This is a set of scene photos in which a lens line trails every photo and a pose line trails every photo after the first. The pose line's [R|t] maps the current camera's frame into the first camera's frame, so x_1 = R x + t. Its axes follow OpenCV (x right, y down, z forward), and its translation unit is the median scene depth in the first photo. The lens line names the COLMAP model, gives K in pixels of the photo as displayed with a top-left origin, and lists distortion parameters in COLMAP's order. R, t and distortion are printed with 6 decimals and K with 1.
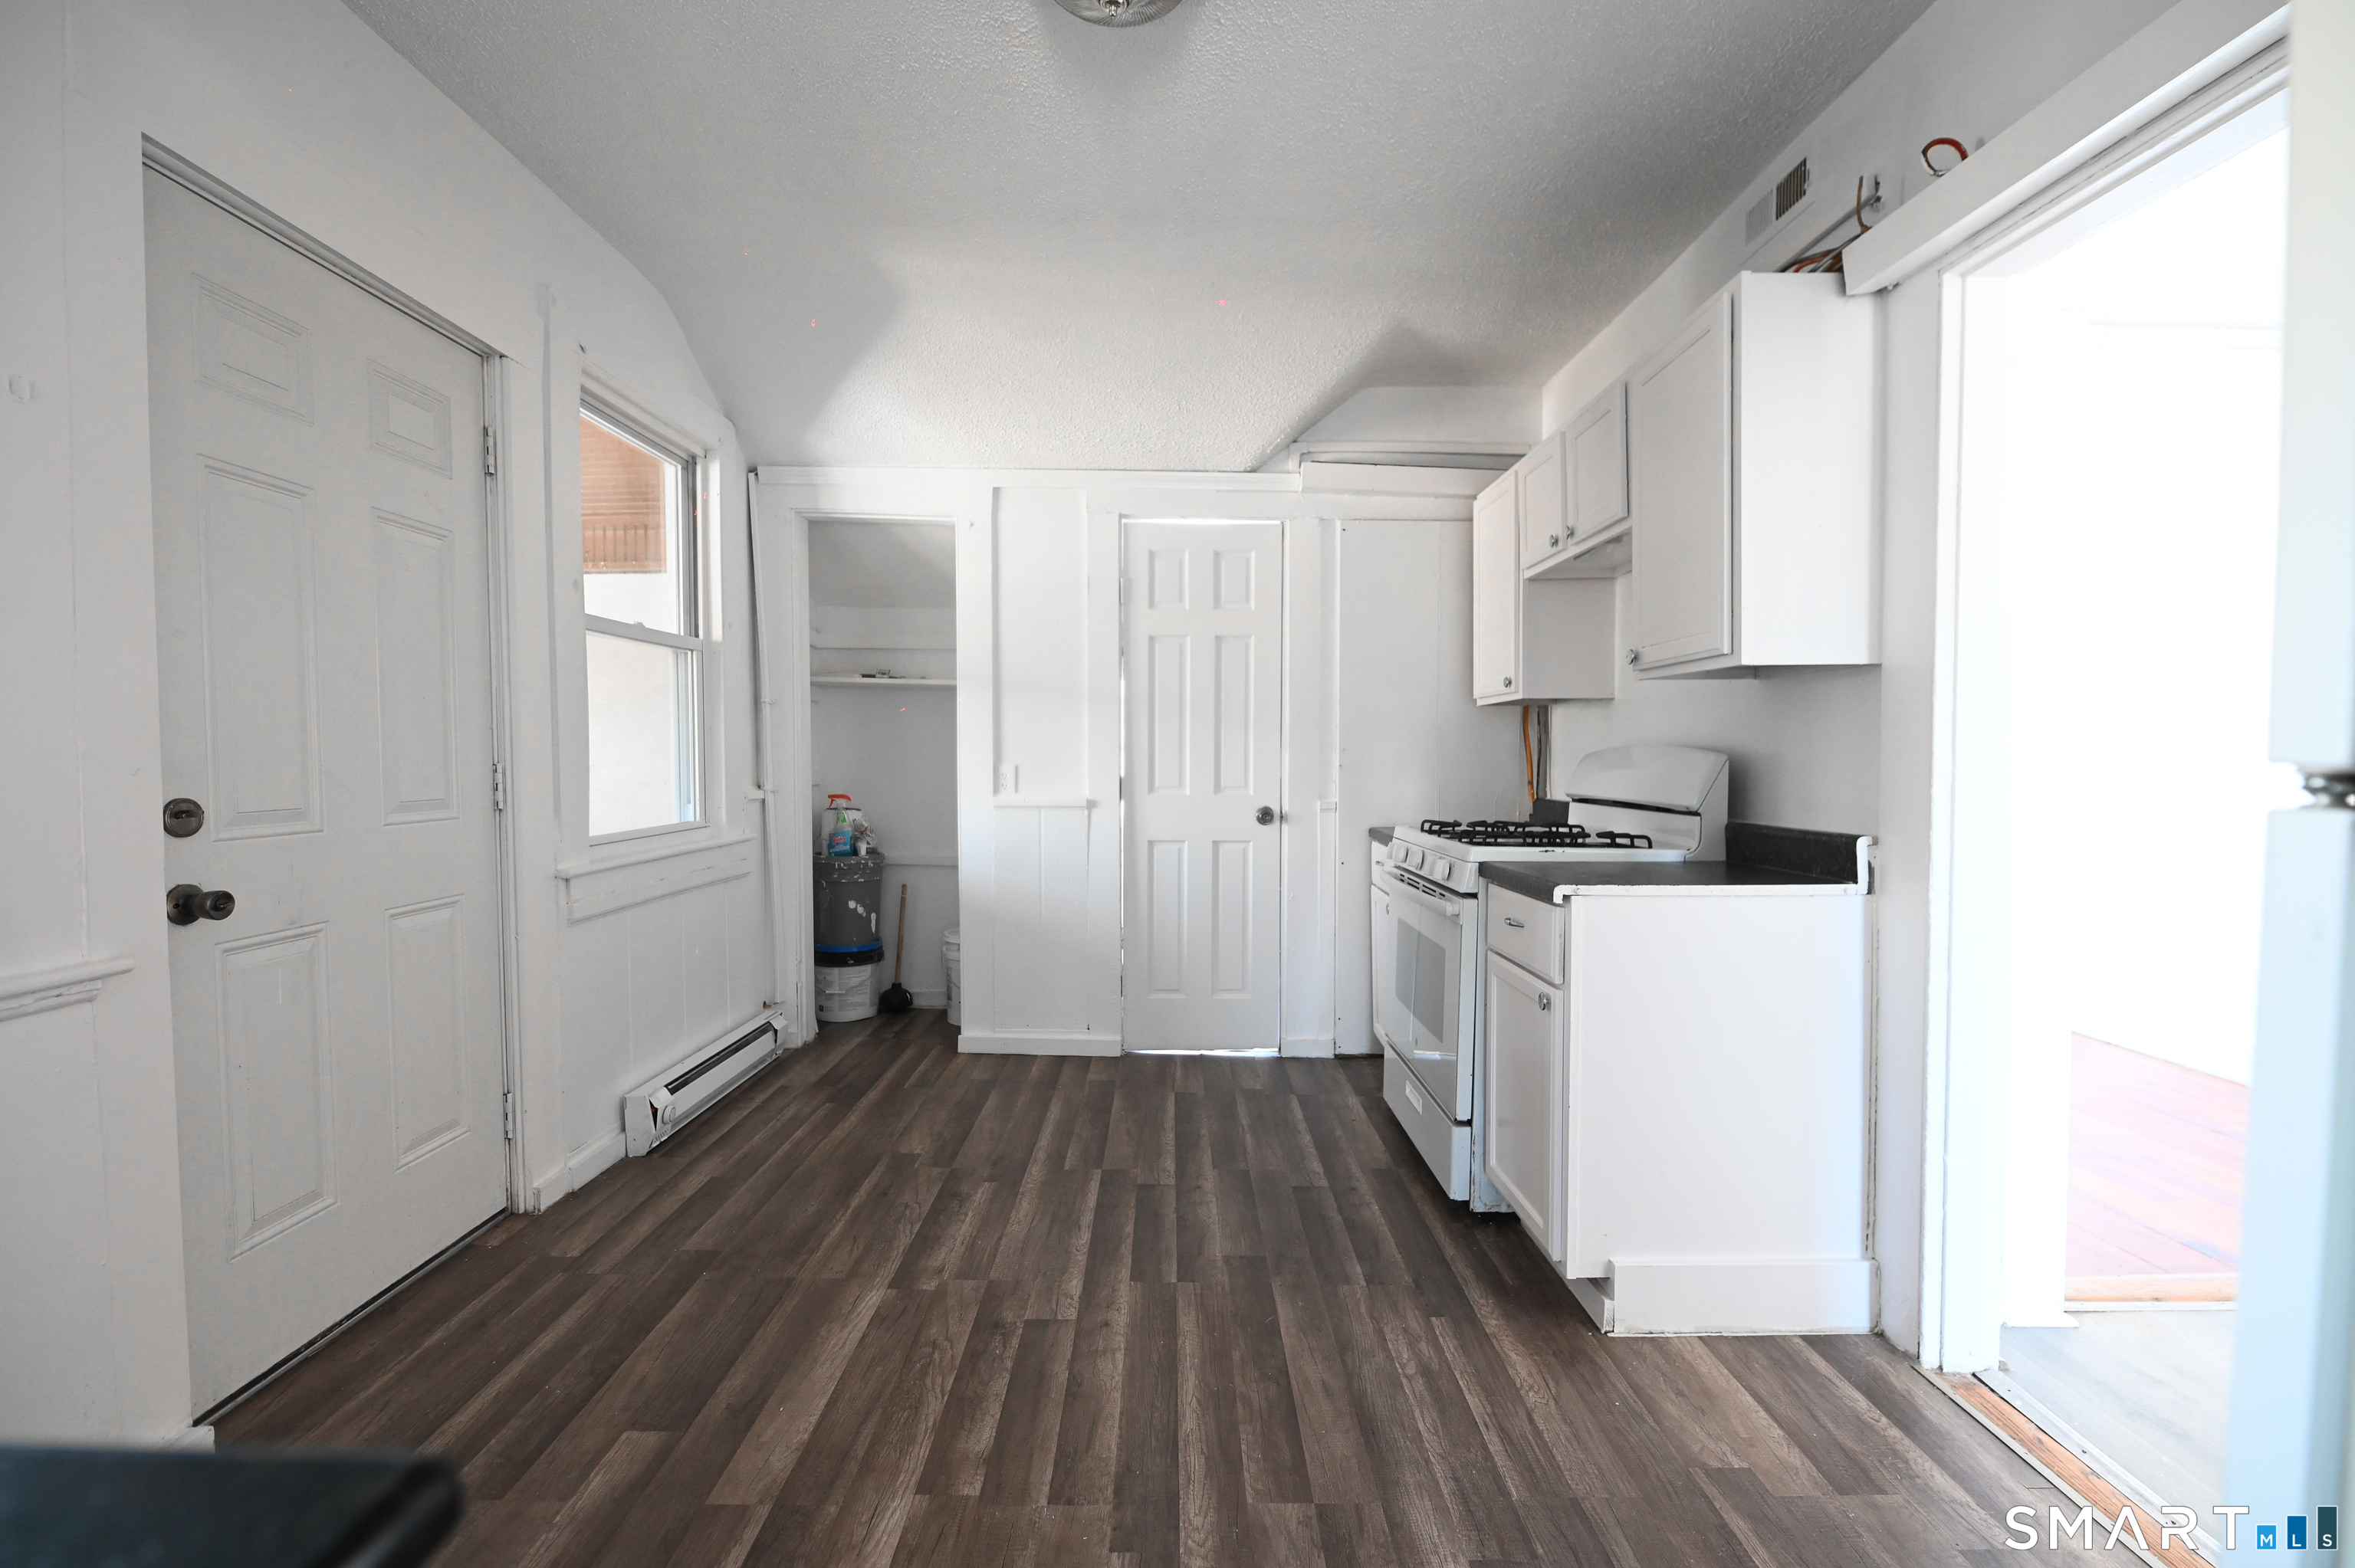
lens RADIAL K [[986.9, 0, 1189.0], [0, 986.9, 780.2], [0, 0, 1]] dist [0.000346, -0.000139]
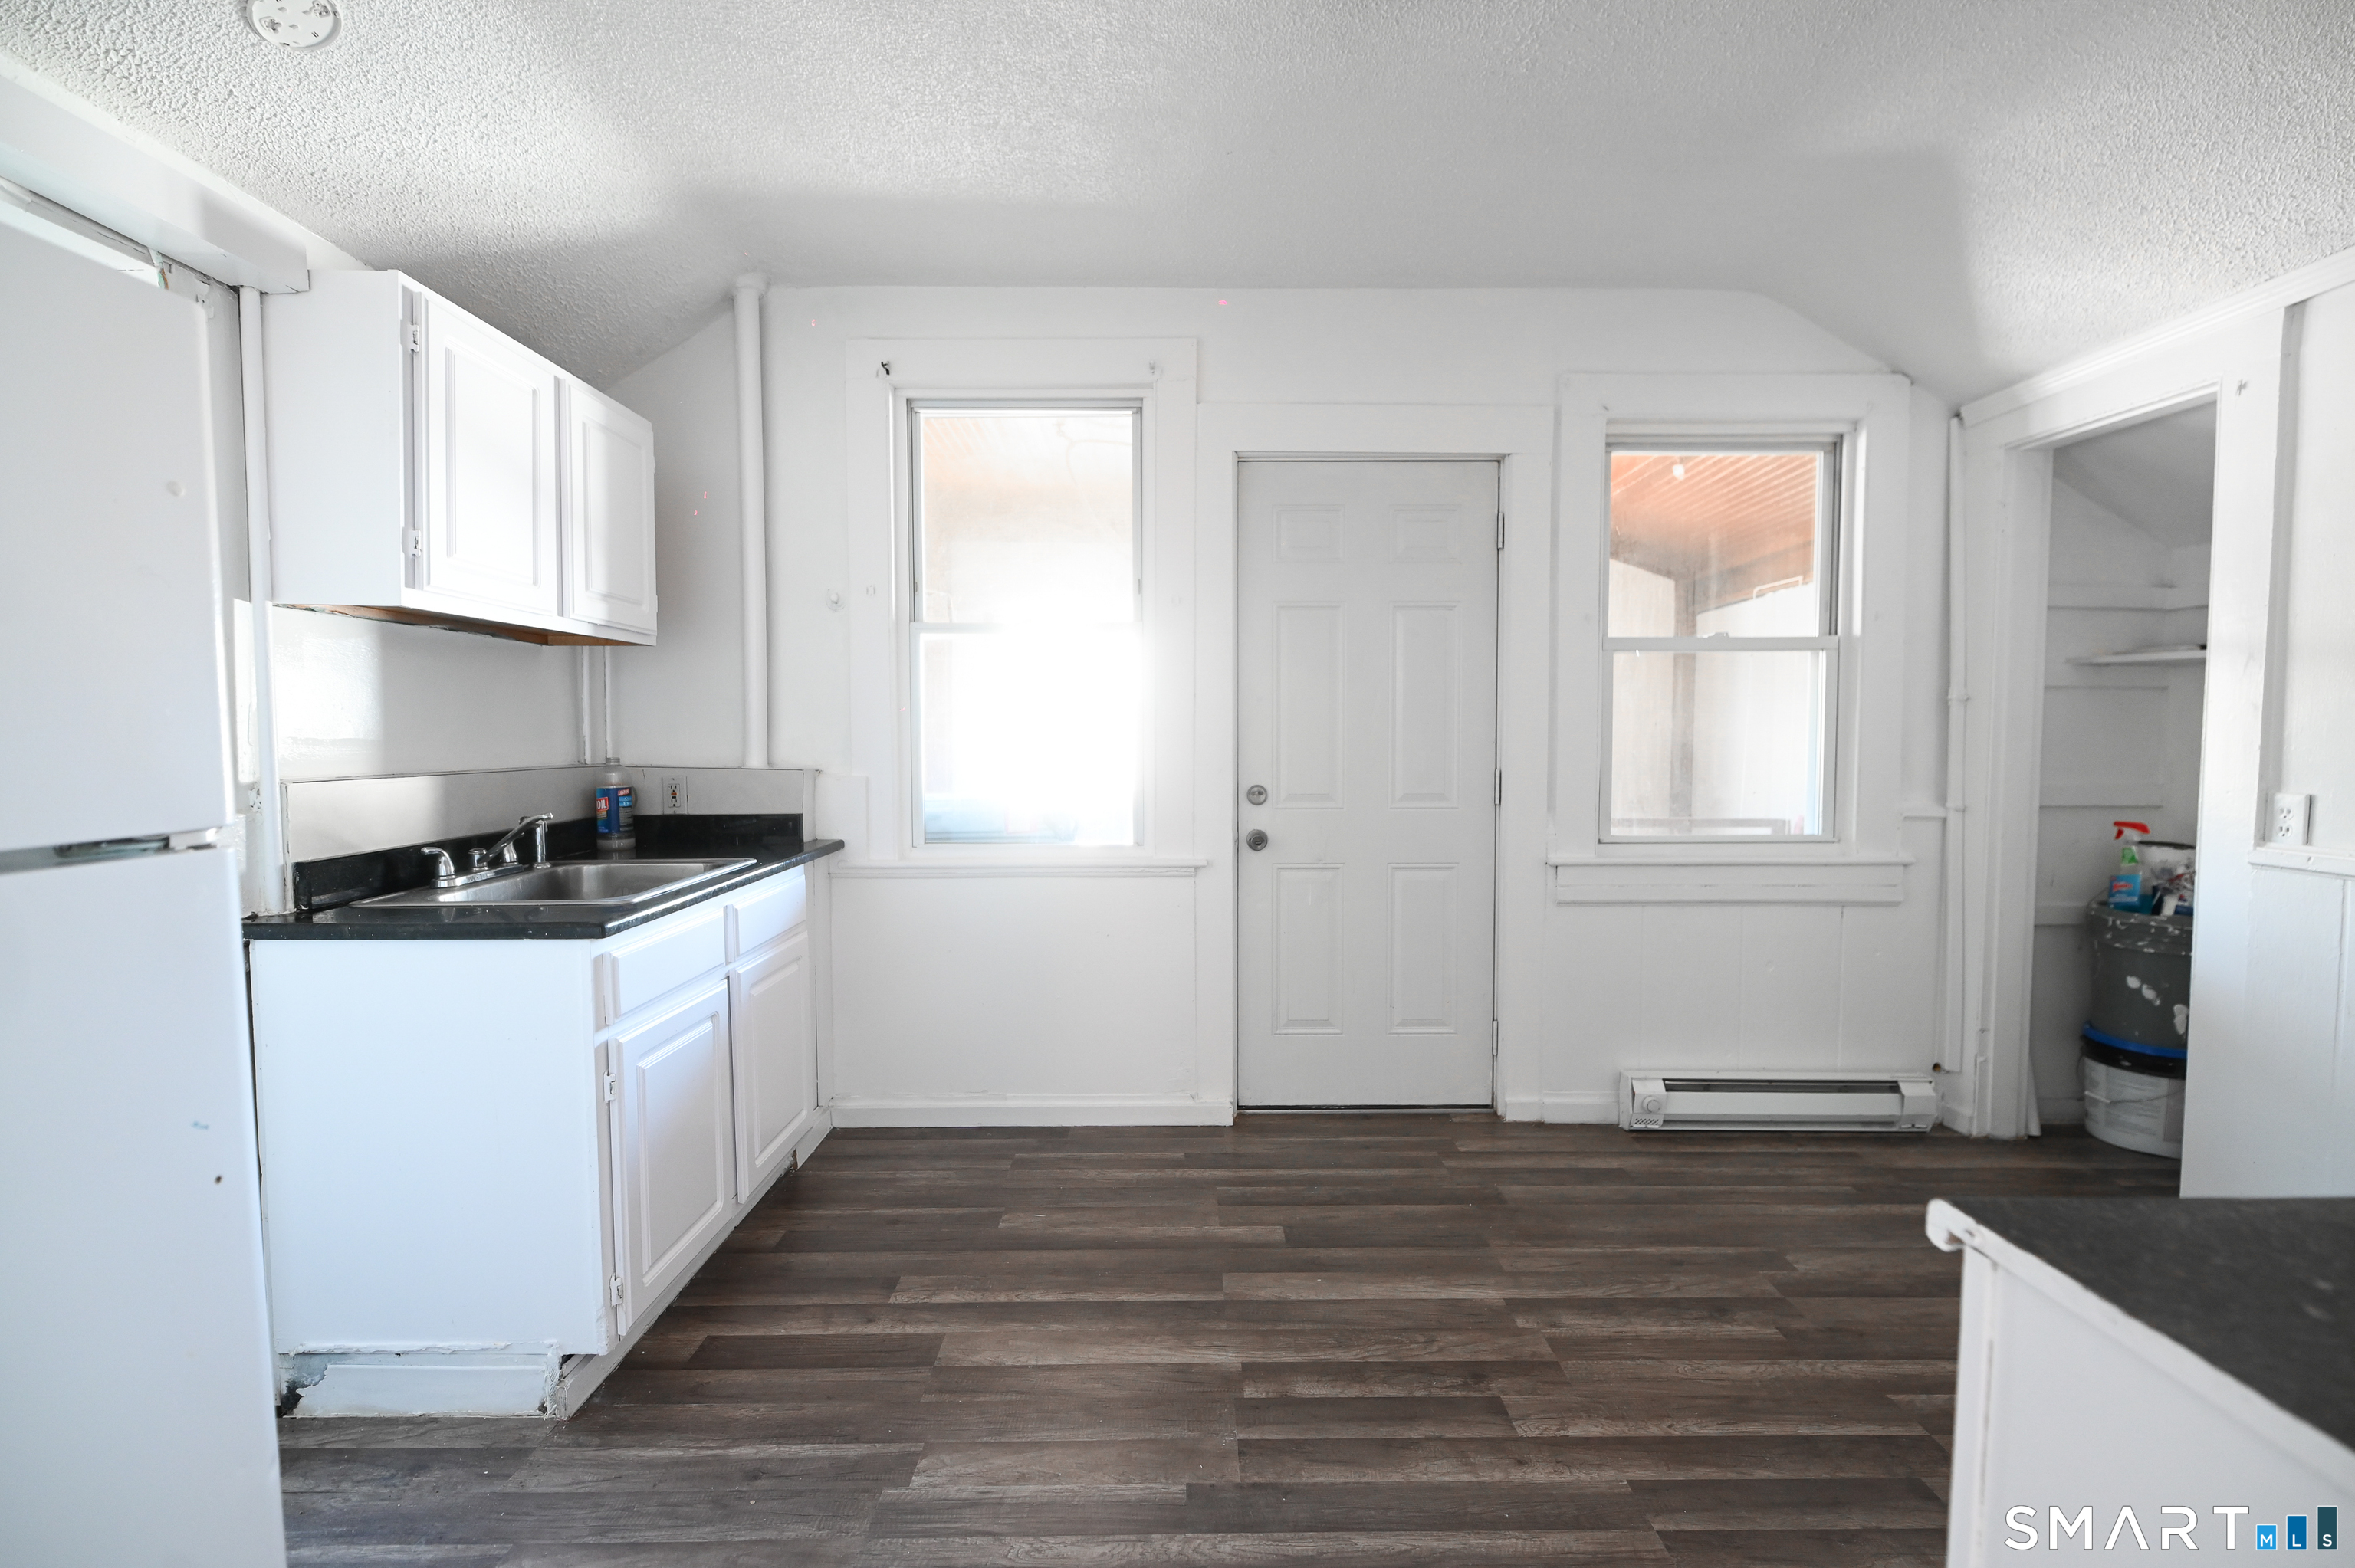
lens RADIAL K [[986.5, 0, 1181.9], [0, 986.5, 781.5], [0, 0, 1]] dist [-0.000396, -0.004164]
pose [[-0.014239, 0.045231, -0.998875, 0.658832], [-0.027430, 0.998583, 0.045609, -0.052541], [0.999522, 0.028049, -0.012978, 0.635772]]
